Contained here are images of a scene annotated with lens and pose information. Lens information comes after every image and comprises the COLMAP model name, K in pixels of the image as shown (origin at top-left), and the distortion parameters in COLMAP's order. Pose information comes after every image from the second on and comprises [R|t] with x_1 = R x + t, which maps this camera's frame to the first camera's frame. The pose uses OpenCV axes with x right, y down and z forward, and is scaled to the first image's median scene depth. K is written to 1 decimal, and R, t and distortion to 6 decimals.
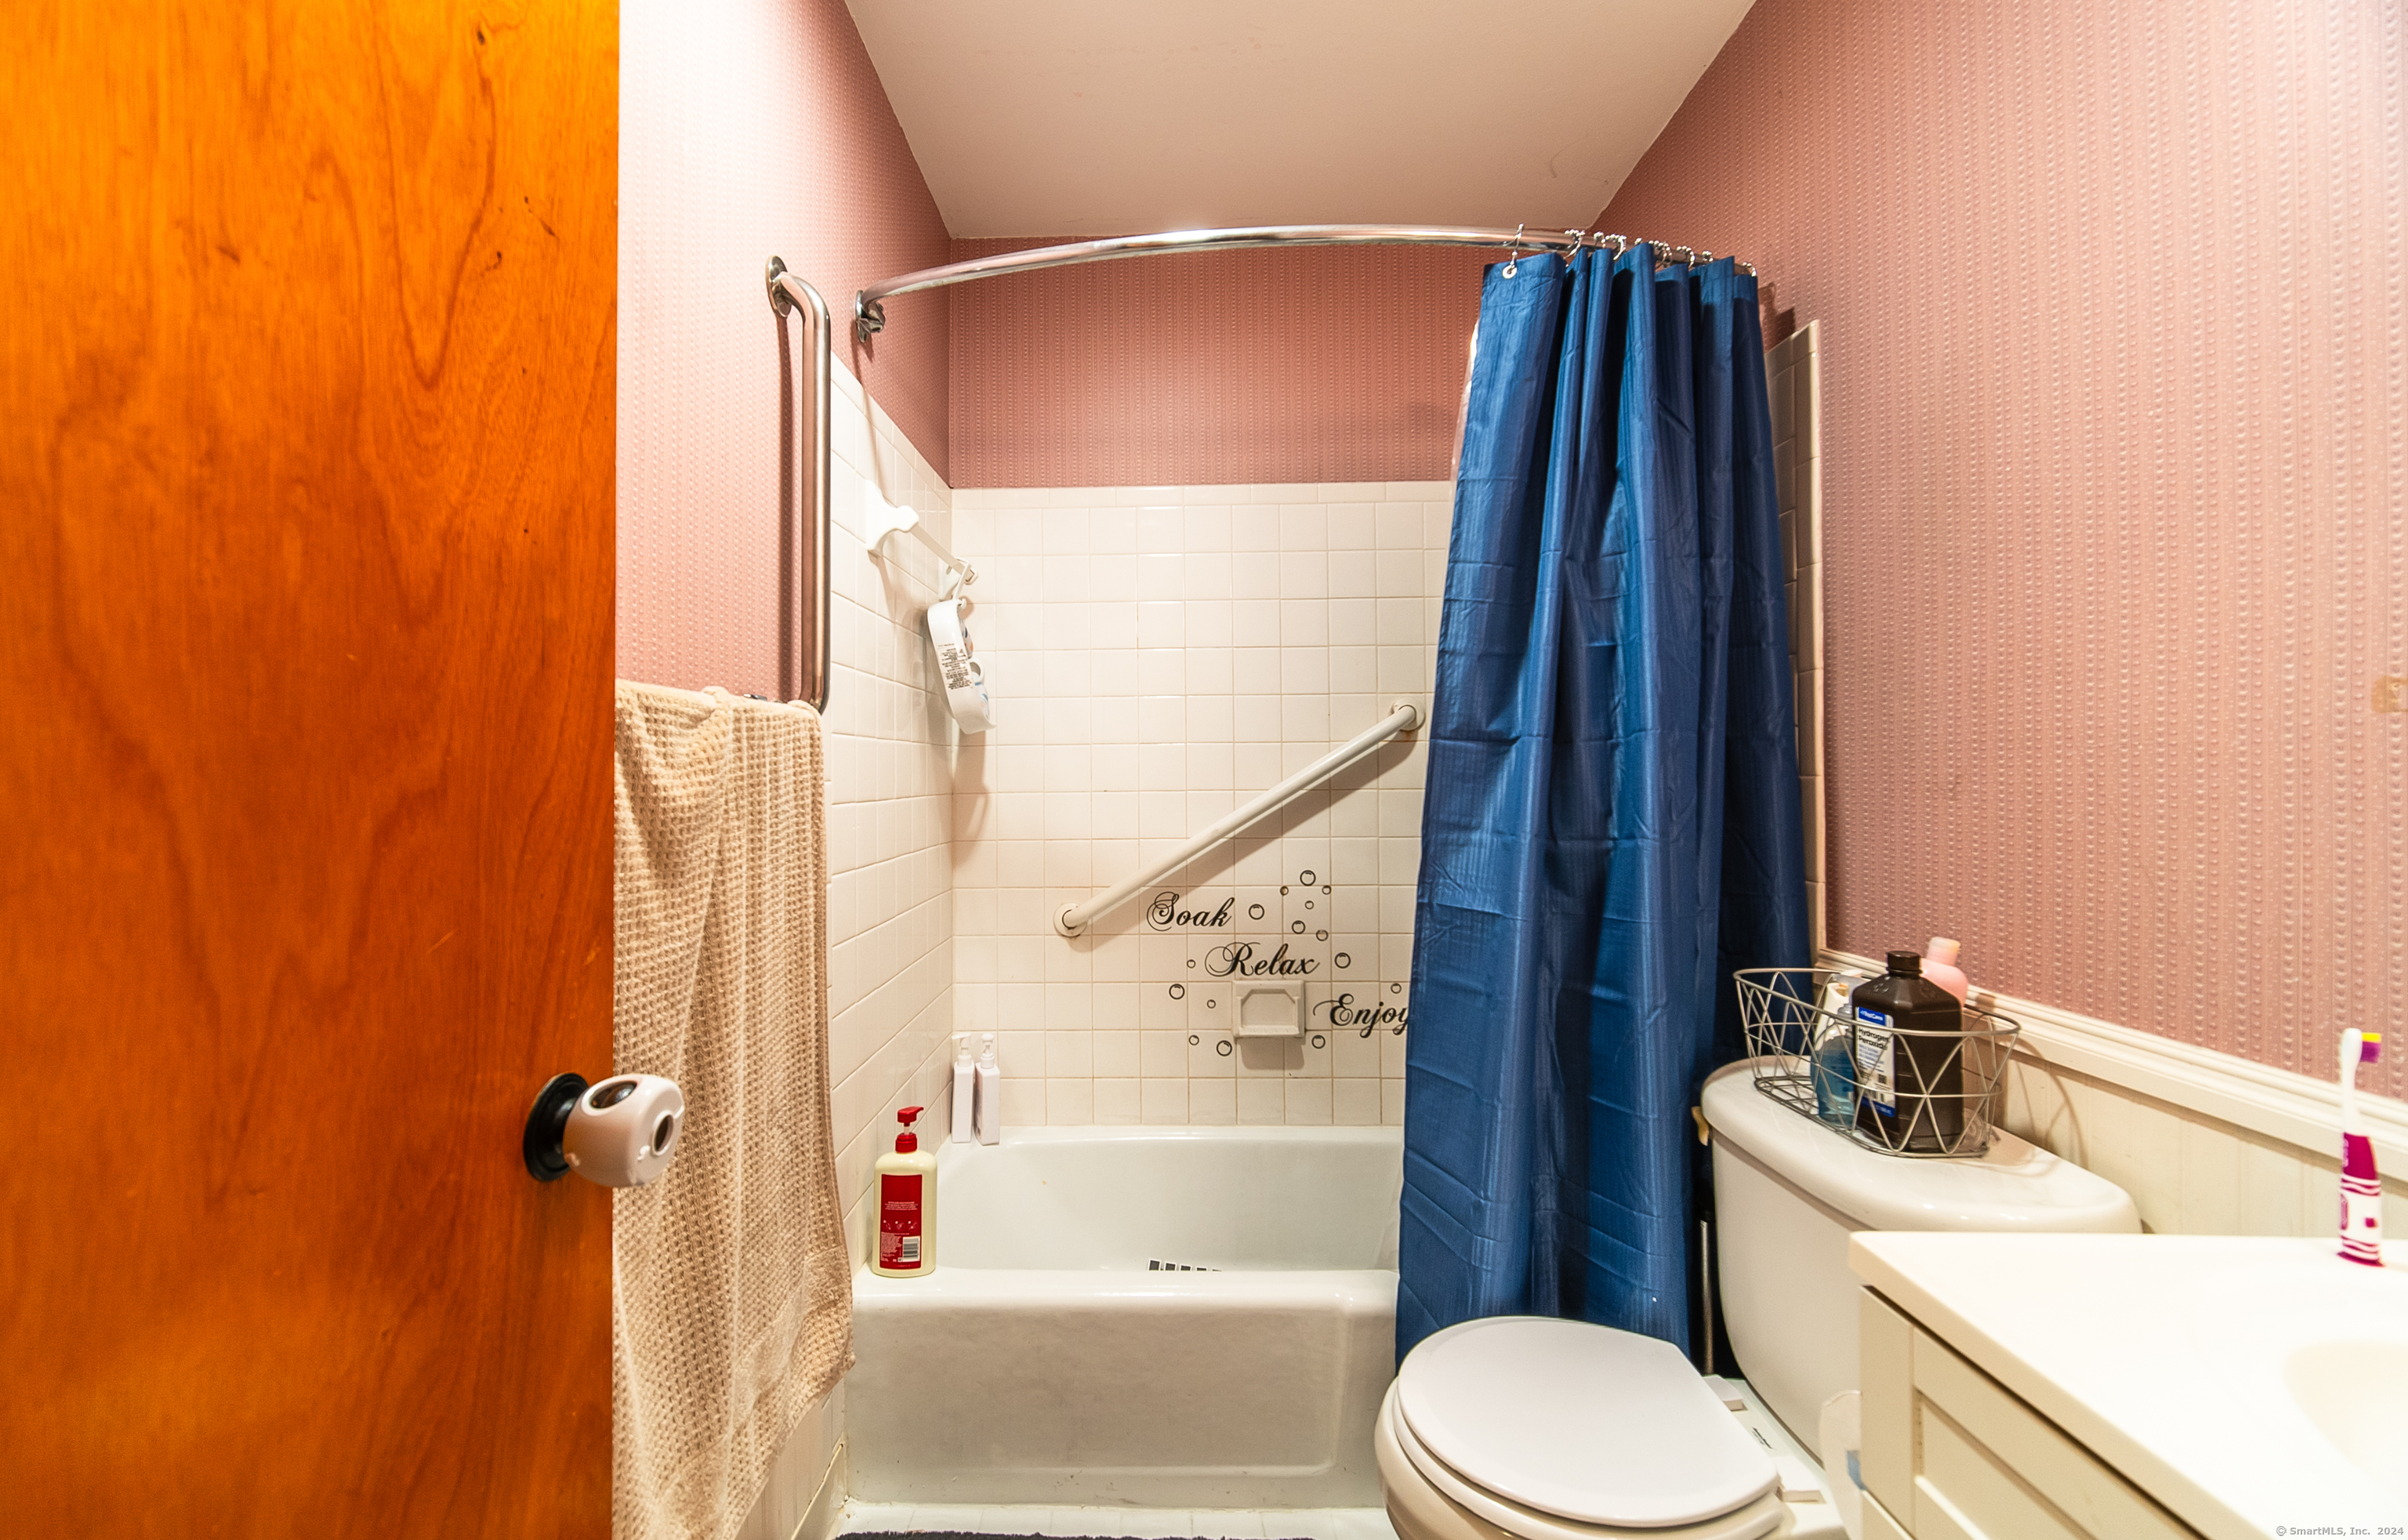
lens RADIAL K [[1005.2, 0, 1198.1], [0, 1005.2, 761.9], [0, 0, 1]] dist [-0.001233, 0.000197]
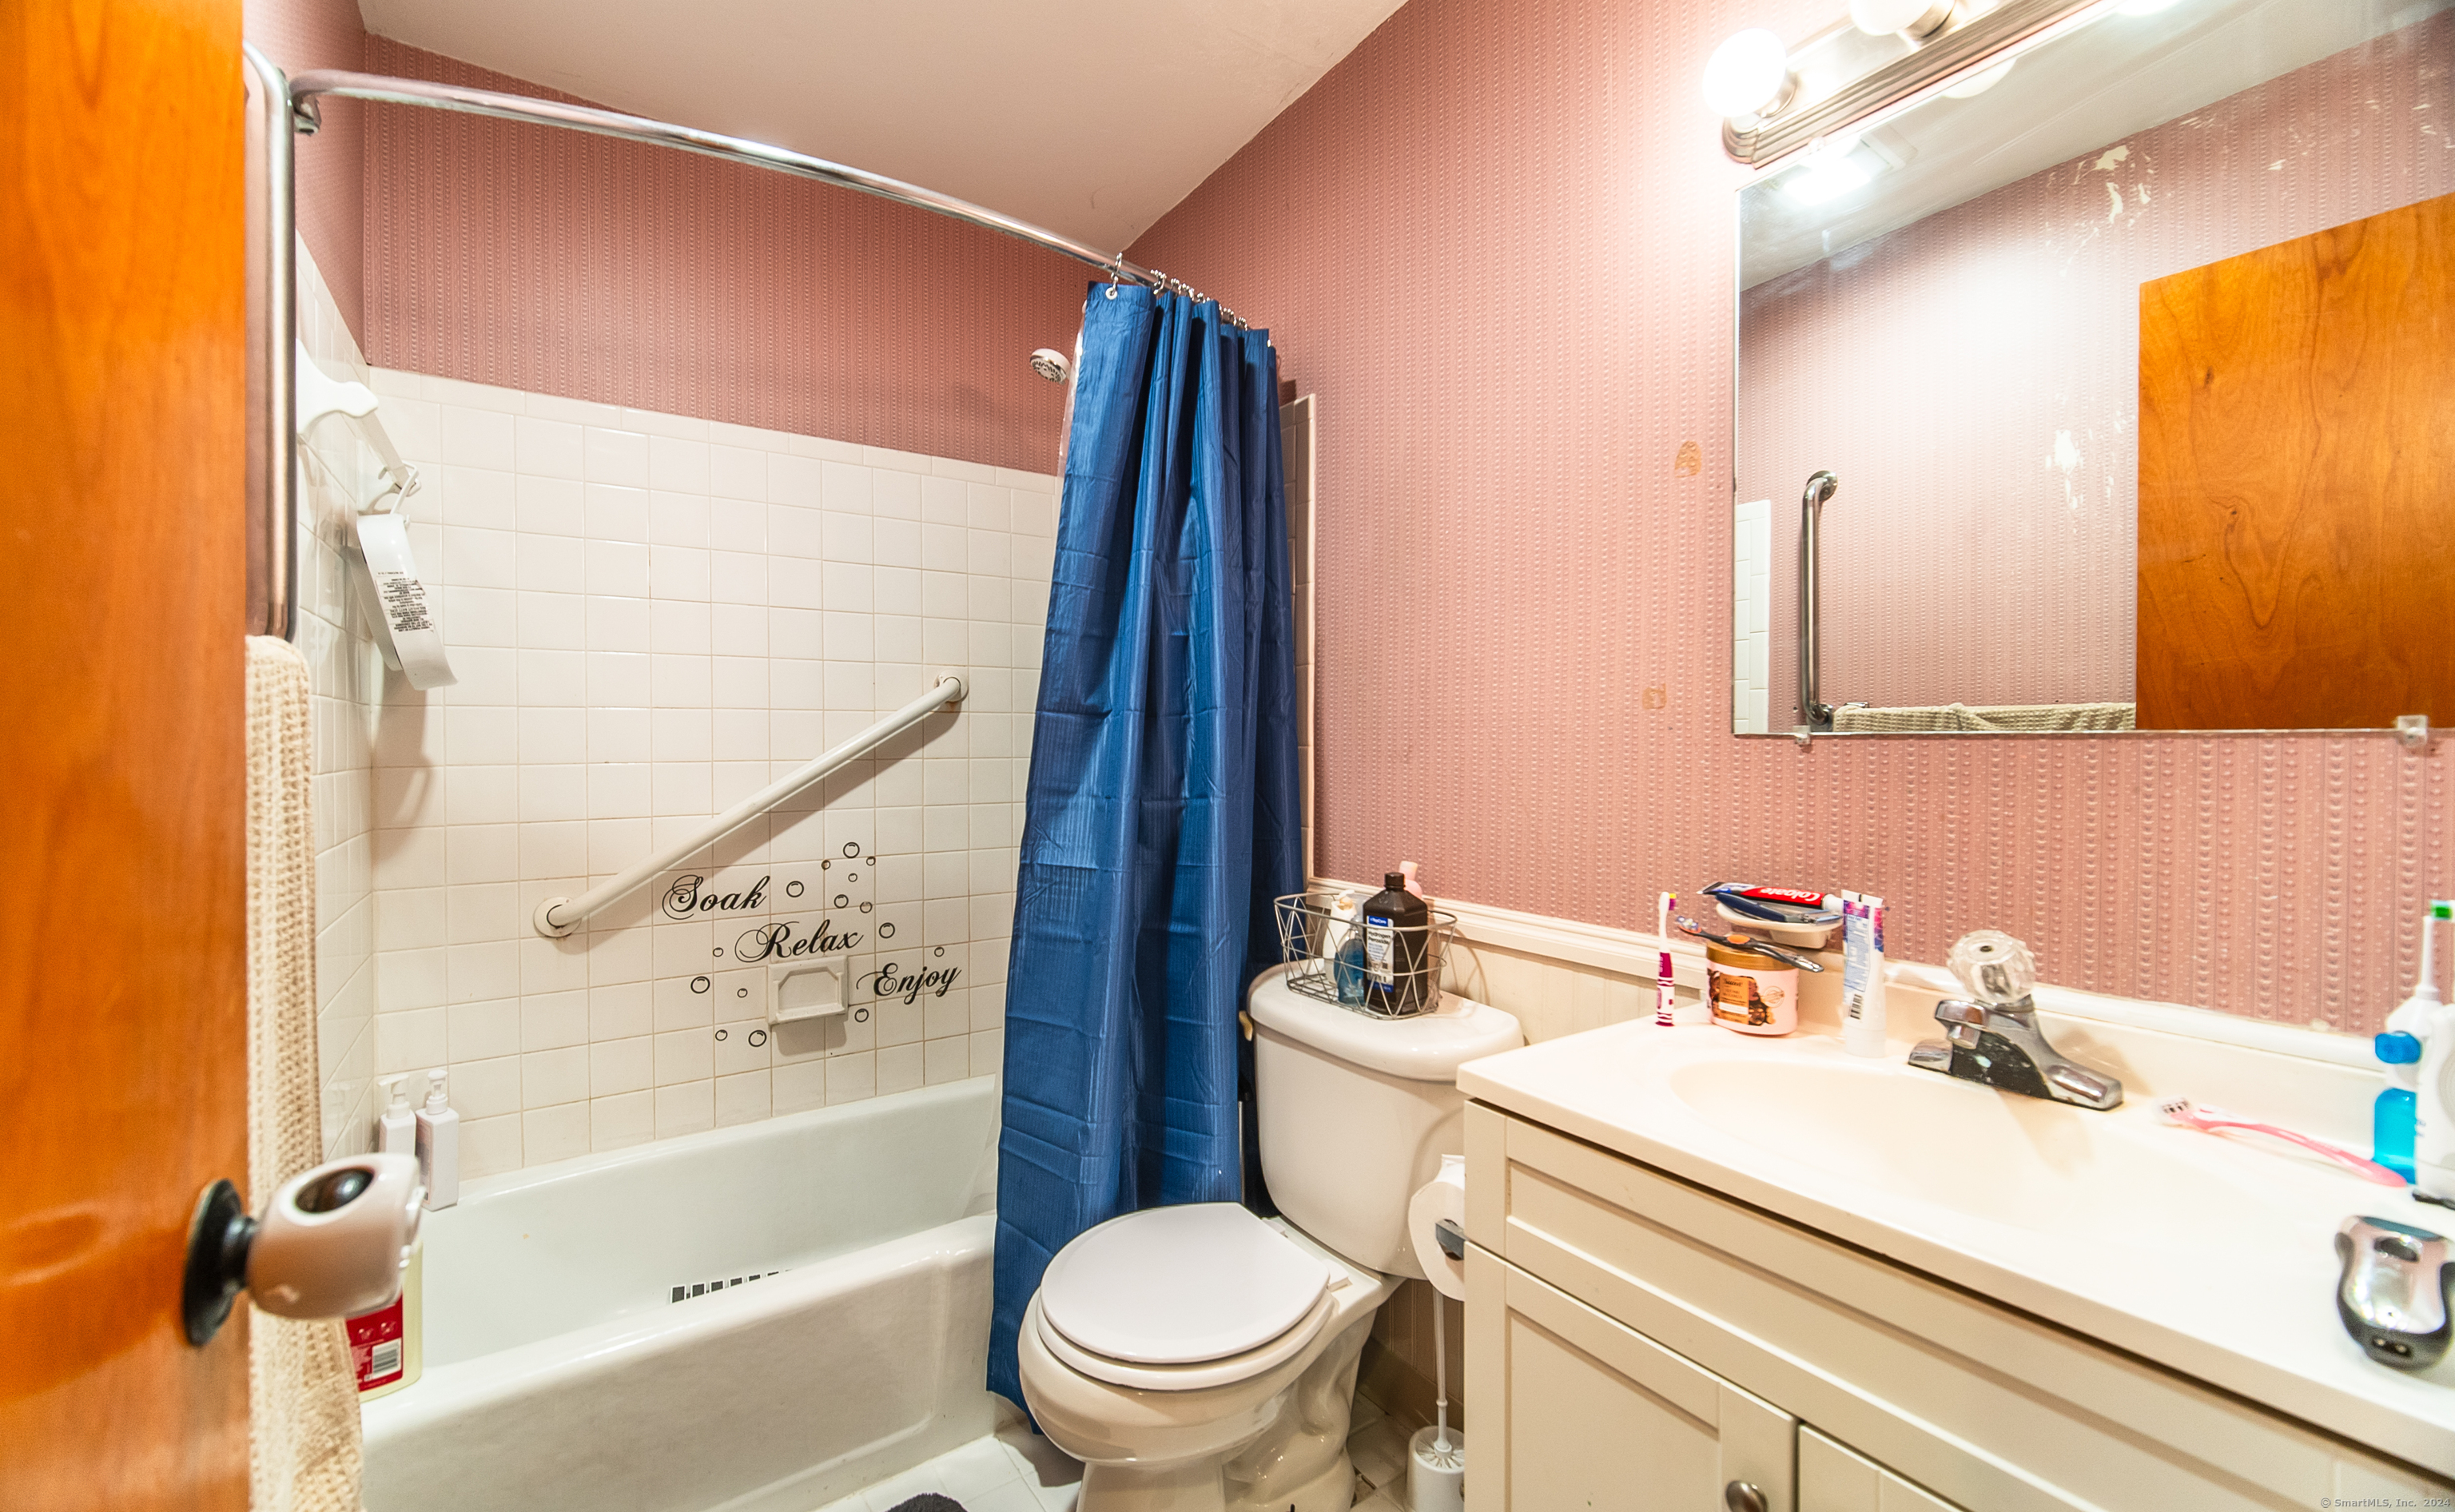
lens RADIAL K [[962.0, 0, 1228.4], [0, 962.0, 755.4], [0, 0, 1]] dist [0.000909, -0.001424]
pose [[0.817382, -0.003395, 0.576087, -0.193151], [-0.009417, 0.999770, 0.019253, 0.002841], [-0.576020, -0.021162, 0.817162, 0.039886]]
